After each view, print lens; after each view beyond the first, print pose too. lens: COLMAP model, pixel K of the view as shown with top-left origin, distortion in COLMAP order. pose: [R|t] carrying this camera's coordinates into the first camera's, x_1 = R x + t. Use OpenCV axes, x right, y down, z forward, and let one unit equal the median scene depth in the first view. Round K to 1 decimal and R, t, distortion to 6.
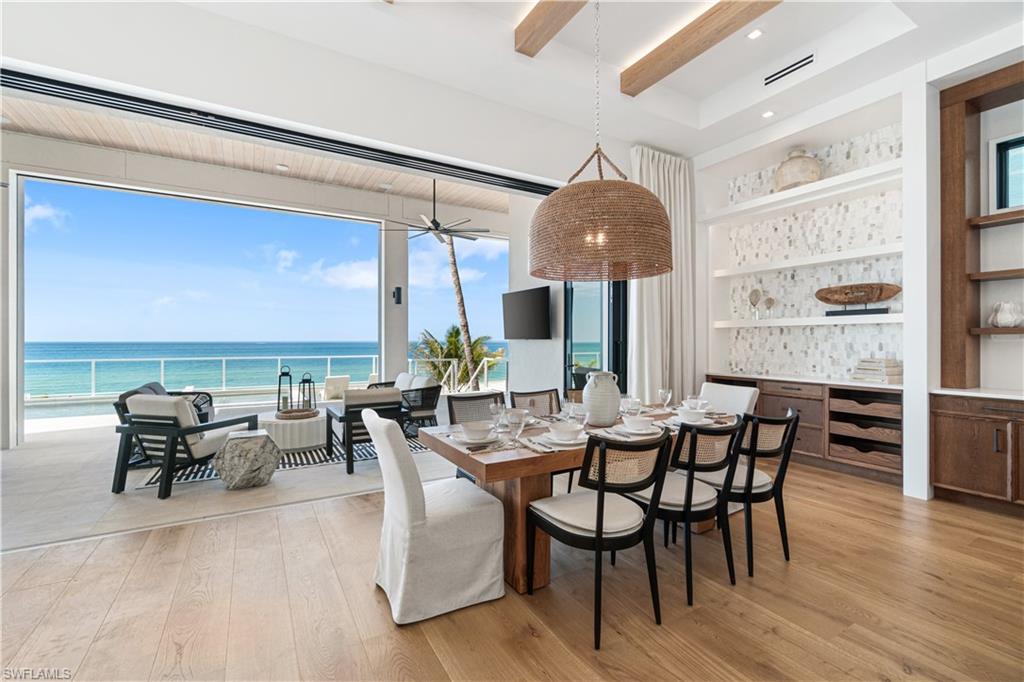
lens RADIAL K [[439.2, 0, 505.0], [0, 439.2, 341.4], [0, 0, 1]] dist [-0.005483, 0.000368]
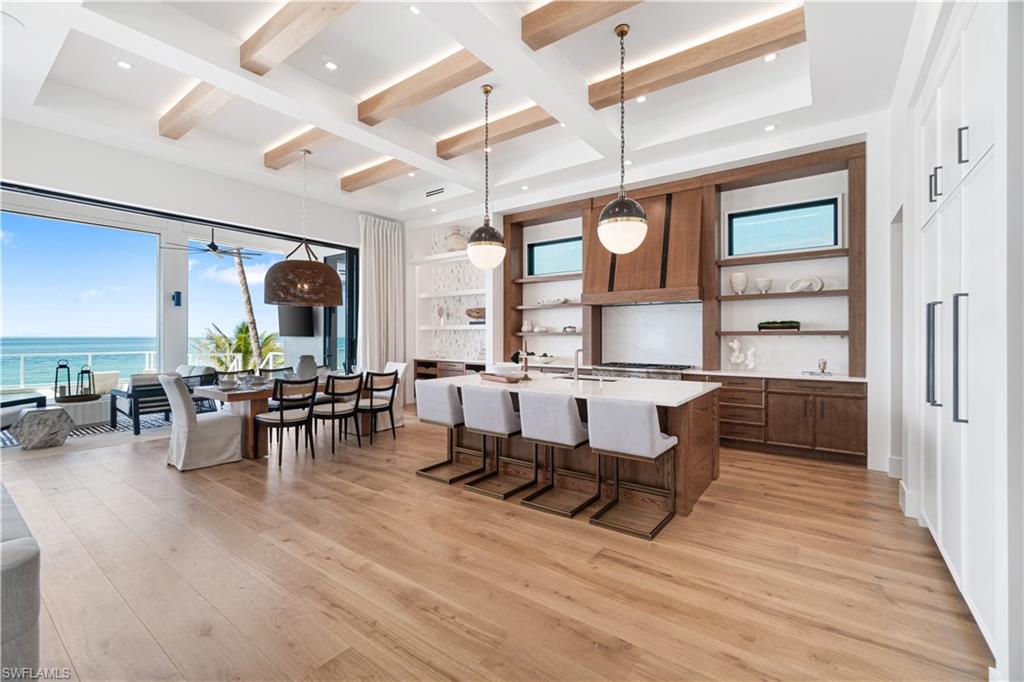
lens RADIAL K [[439.2, 0, 506.7], [0, 439.2, 336.8], [0, 0, 1]] dist [-0.005483, 0.000368]
pose [[0.916994, 0.000901, 0.398900, 0.157390], [-0.001261, 0.999999, 0.000640, -0.008928], [-0.398899, -0.001089, 0.916994, -0.694585]]
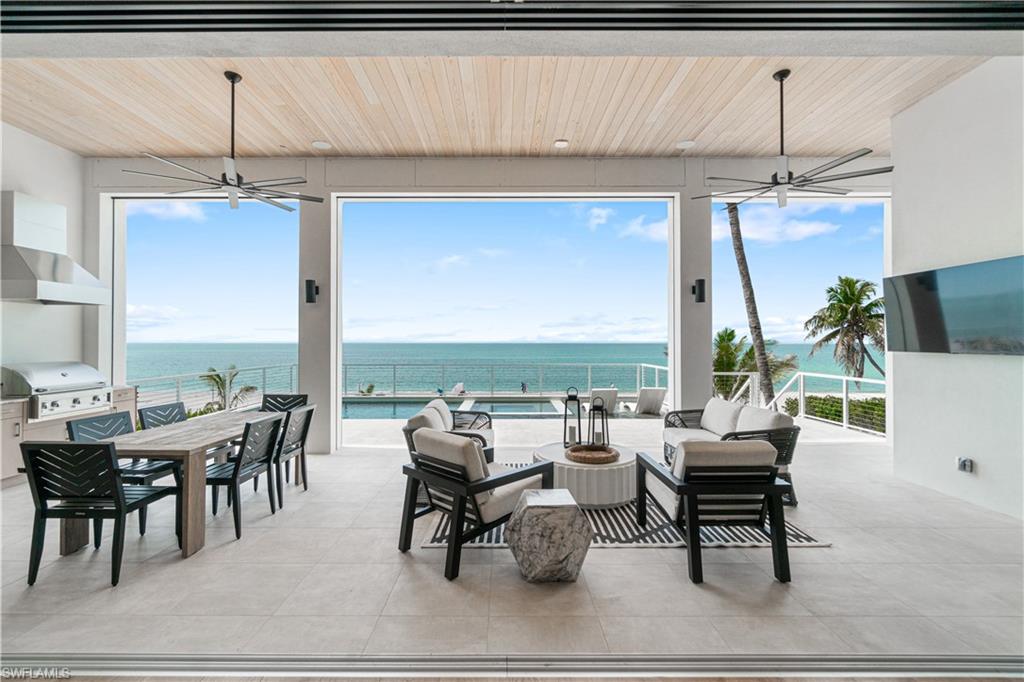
lens RADIAL K [[439.2, 0, 505.7], [0, 439.2, 336.6], [0, 0, 1]] dist [-0.005483, 0.000368]
pose [[0.867215, -0.009200, -0.497848, -0.266356], [0.002169, 0.999890, -0.014700, -0.028979], [0.497929, 0.011668, 0.867139, 0.324983]]
